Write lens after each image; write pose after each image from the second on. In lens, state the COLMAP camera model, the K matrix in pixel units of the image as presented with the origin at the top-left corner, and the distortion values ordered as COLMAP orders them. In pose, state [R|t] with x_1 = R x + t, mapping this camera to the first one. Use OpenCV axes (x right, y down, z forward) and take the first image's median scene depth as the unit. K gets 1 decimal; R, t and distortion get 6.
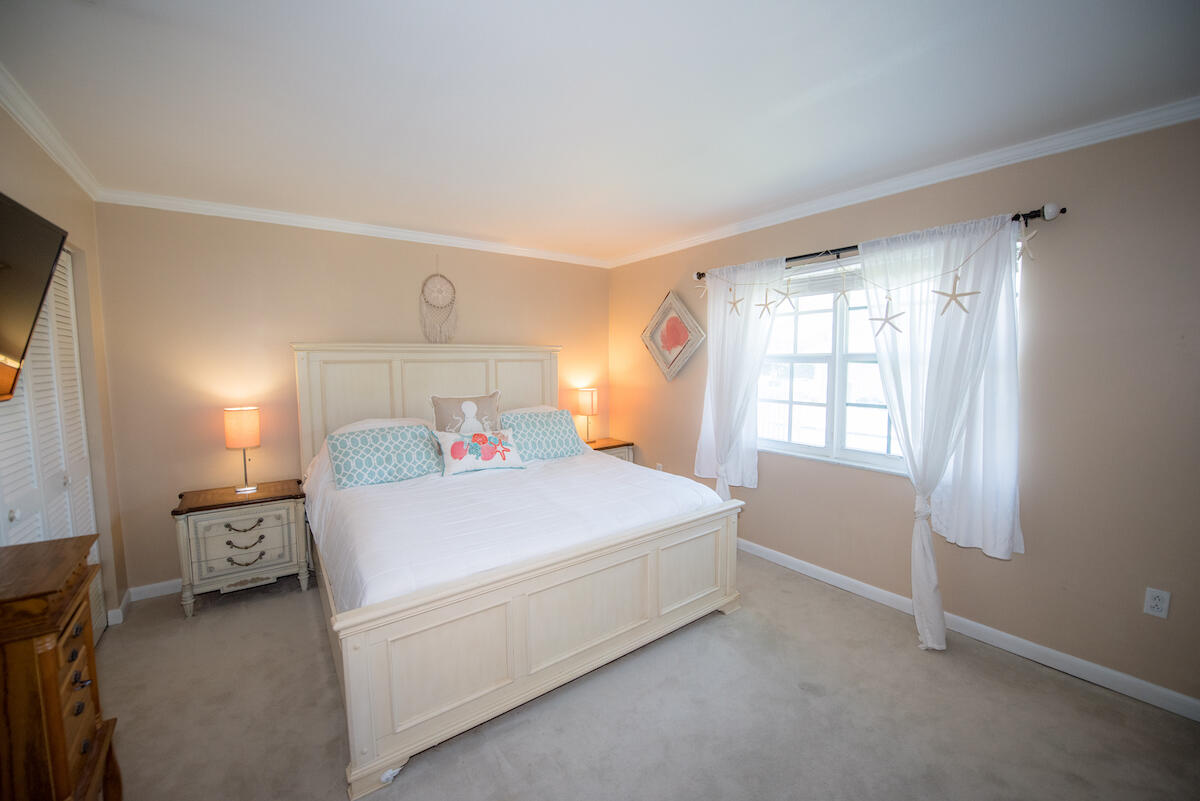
lens RADIAL K [[484.7, 0, 602.4], [0, 484.7, 400.9], [0, 0, 1]] dist [-0.019903, -0.001323]
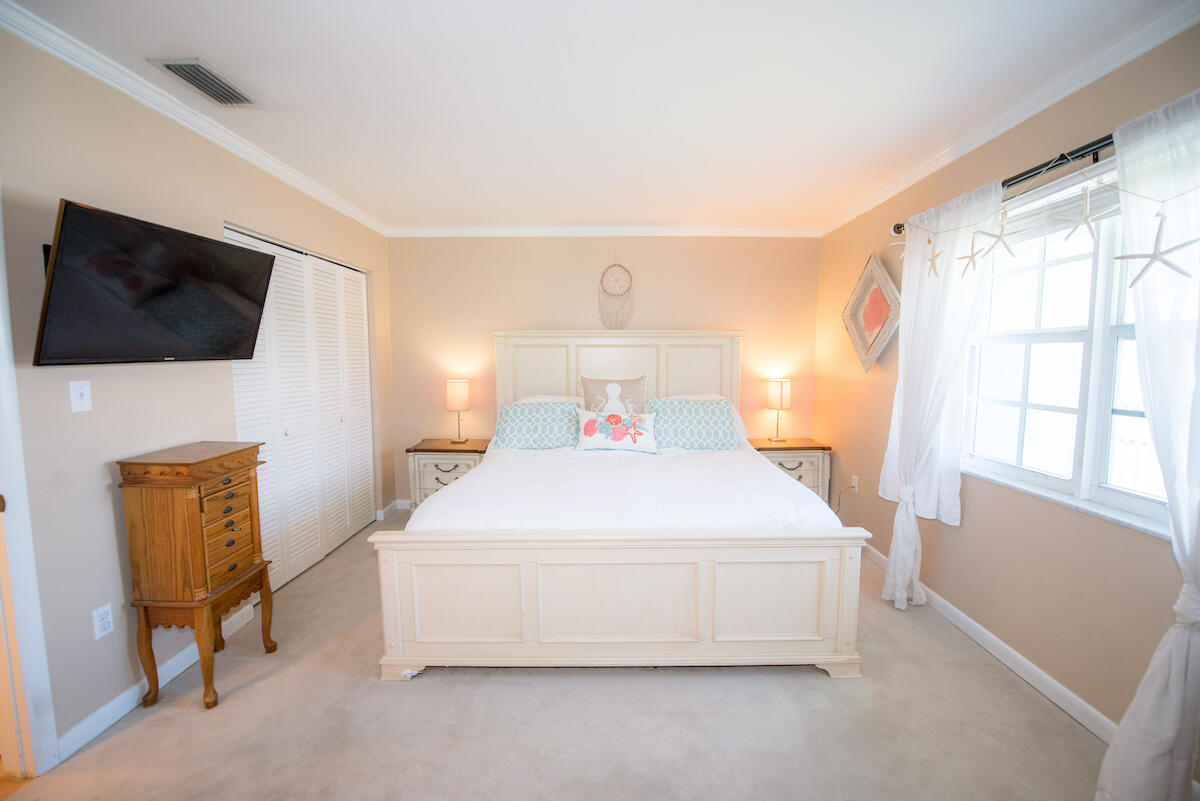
lens RADIAL K [[484.7, 0, 601.7], [0, 484.7, 400.5], [0, 0, 1]] dist [-0.019903, -0.001323]
pose [[0.795493, 0.059496, -0.603035, 0.345785], [-0.056414, 0.998118, 0.024057, 0.014754], [0.603331, 0.014883, 0.797352, 0.162380]]
